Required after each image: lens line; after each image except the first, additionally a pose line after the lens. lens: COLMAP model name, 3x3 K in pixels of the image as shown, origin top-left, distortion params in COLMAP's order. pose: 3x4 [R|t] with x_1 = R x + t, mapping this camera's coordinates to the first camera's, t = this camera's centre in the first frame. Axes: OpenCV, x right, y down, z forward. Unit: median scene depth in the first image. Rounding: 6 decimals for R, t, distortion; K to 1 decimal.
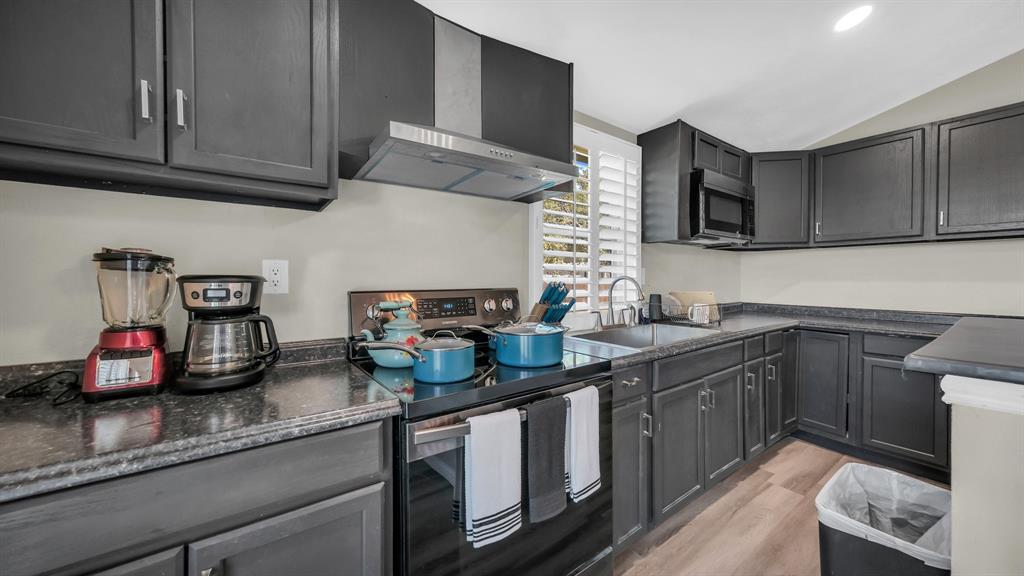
lens RADIAL K [[361.8, 0, 511.2], [0, 361.8, 283.7], [0, 0, 1]] dist [0.001964, 0.000180]
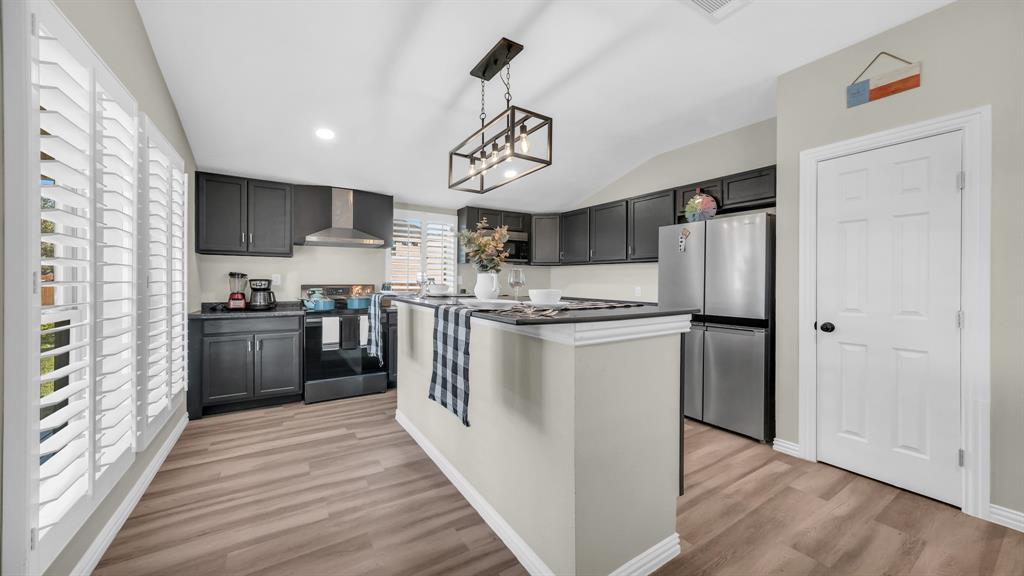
lens RADIAL K [[361.8, 0, 511.2], [0, 361.8, 283.7], [0, 0, 1]] dist [0.001964, 0.000180]
pose [[0.998845, 0.006013, -0.047675, 1.873441], [-0.006395, 0.999949, -0.007869, 0.032347], [0.047625, 0.008164, 0.998832, -2.488293]]
